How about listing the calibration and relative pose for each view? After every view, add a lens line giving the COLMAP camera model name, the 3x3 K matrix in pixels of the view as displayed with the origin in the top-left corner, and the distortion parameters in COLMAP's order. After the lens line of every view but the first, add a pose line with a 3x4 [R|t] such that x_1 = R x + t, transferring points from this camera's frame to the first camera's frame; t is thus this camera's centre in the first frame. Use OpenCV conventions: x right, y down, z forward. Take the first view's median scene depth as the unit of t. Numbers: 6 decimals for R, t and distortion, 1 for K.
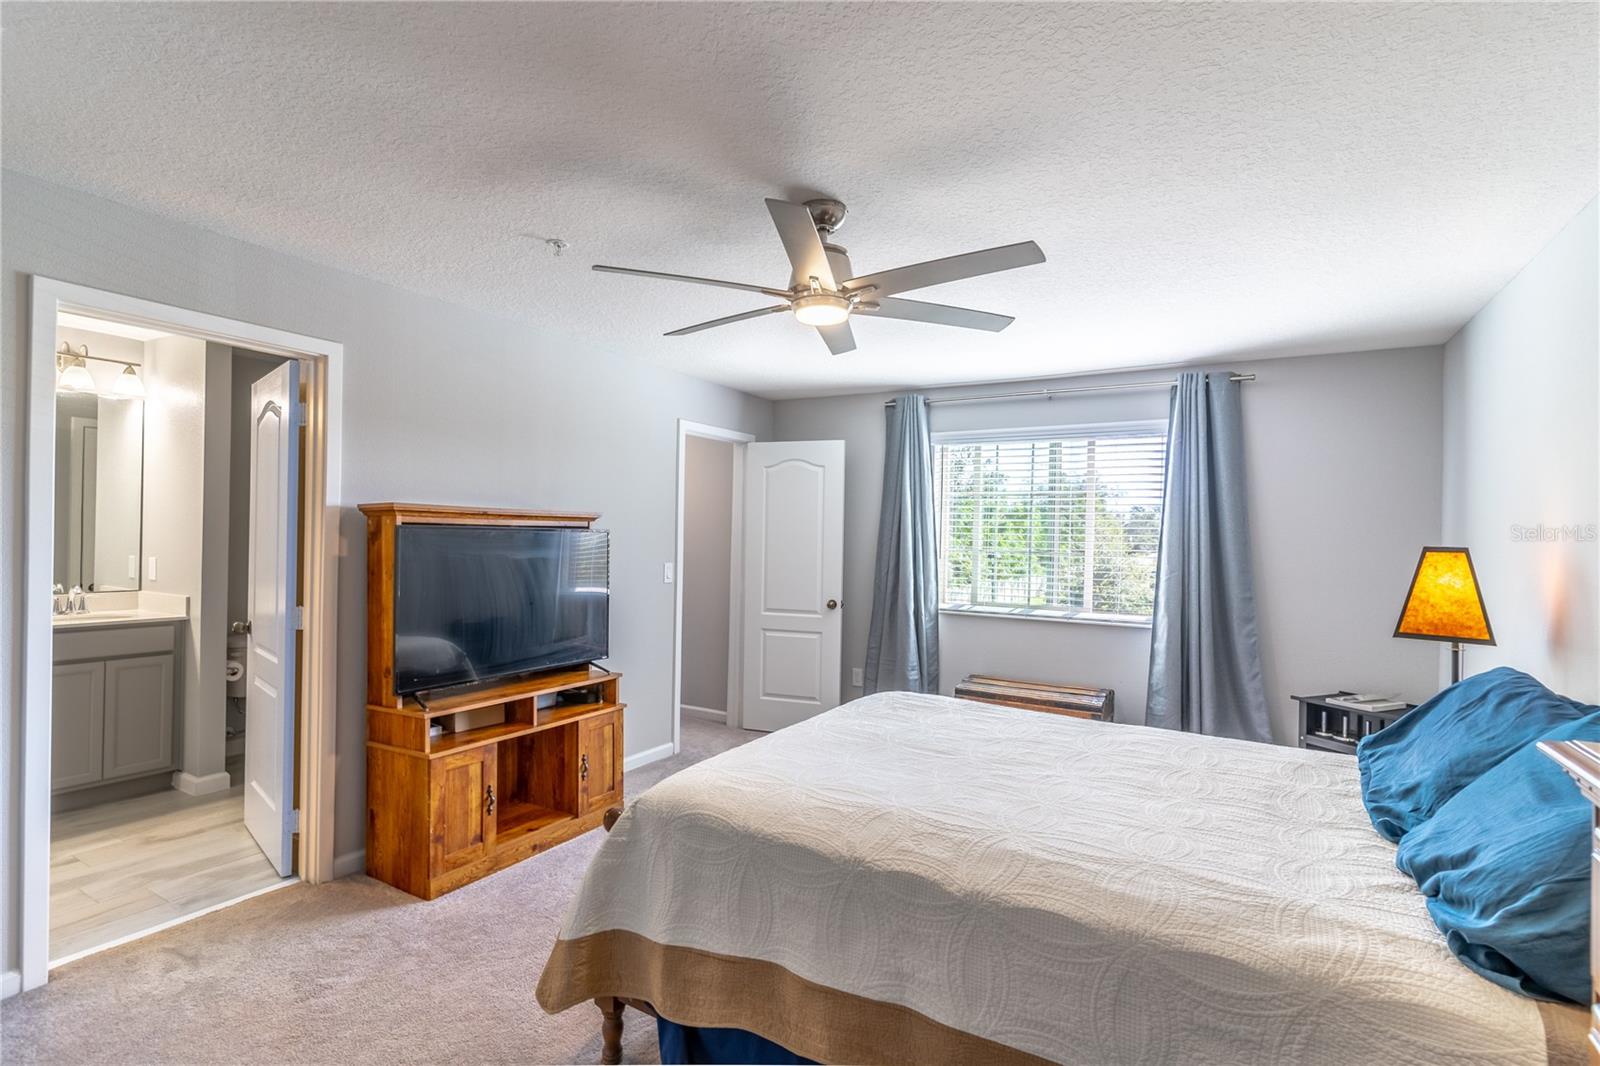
lens RADIAL K [[765.7, 0, 799.0], [0, 765.7, 537.8], [0, 0, 1]] dist [0.005788, 0.000291]
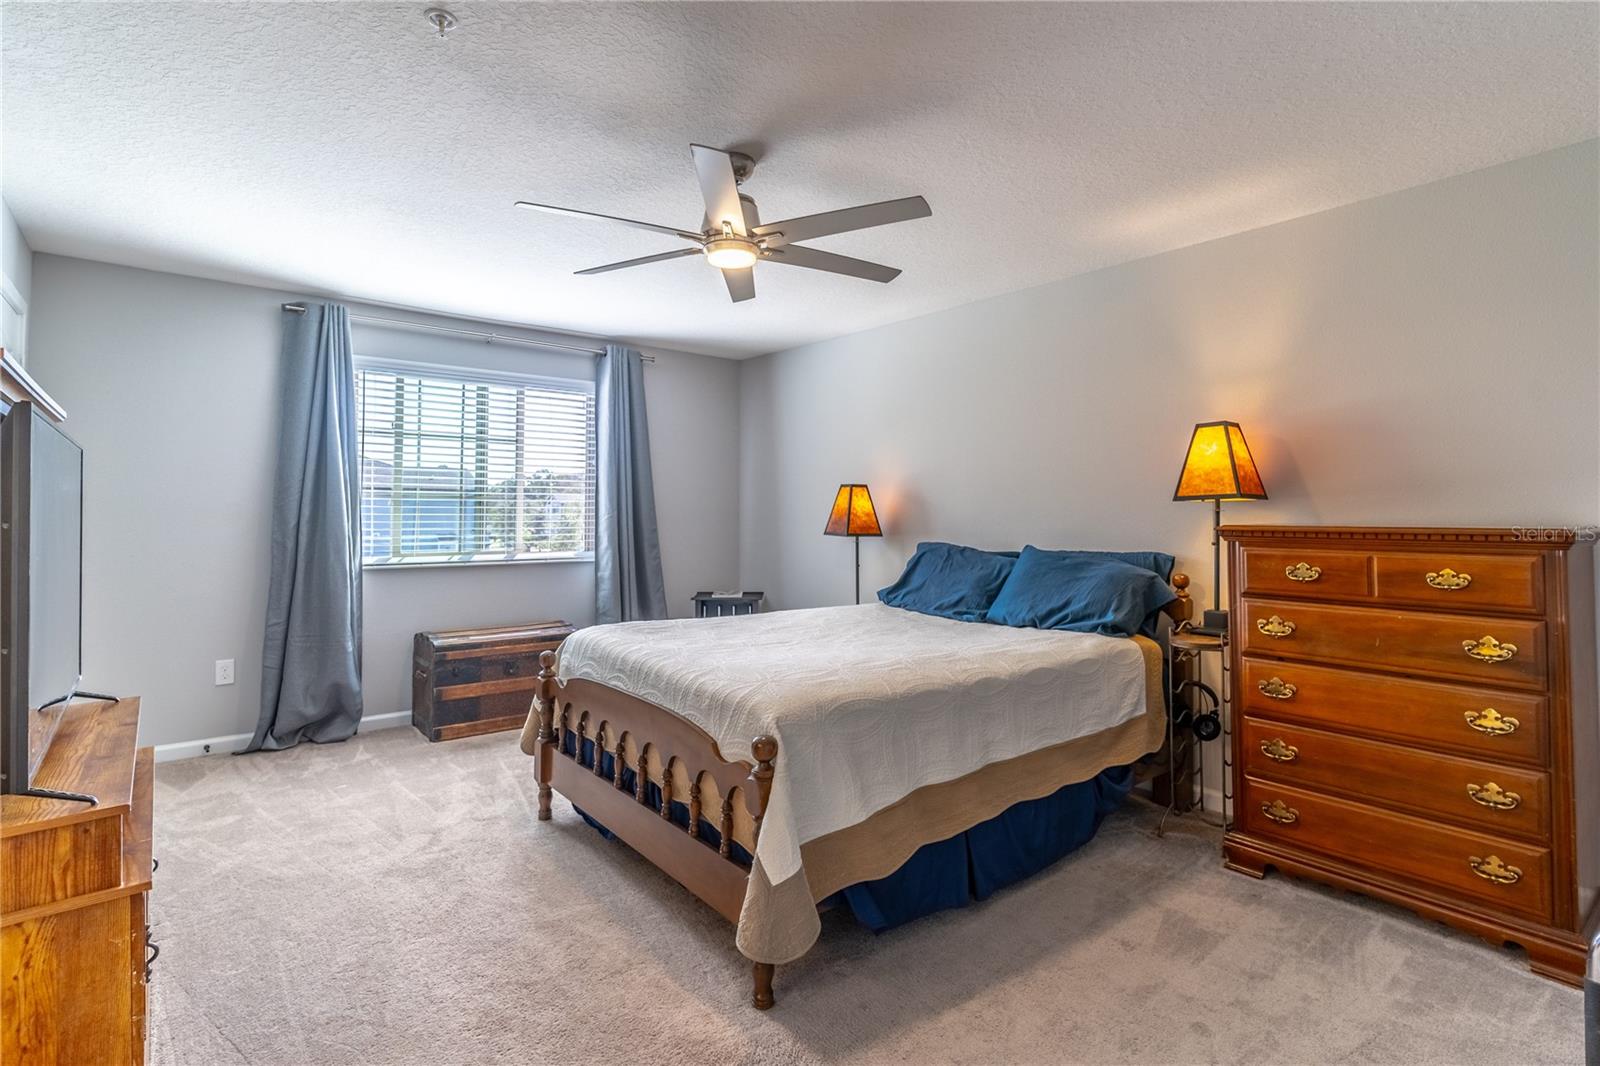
lens RADIAL K [[783.5, 0, 796.2], [0, 783.5, 509.0], [0, 0, 1]] dist [0.000548, -0.000011]
pose [[0.353725, -0.013045, 0.935258, -0.548947], [0.005538, 0.999914, 0.011852, 0.028734], [-0.935333, 0.000987, 0.353767, 0.300226]]
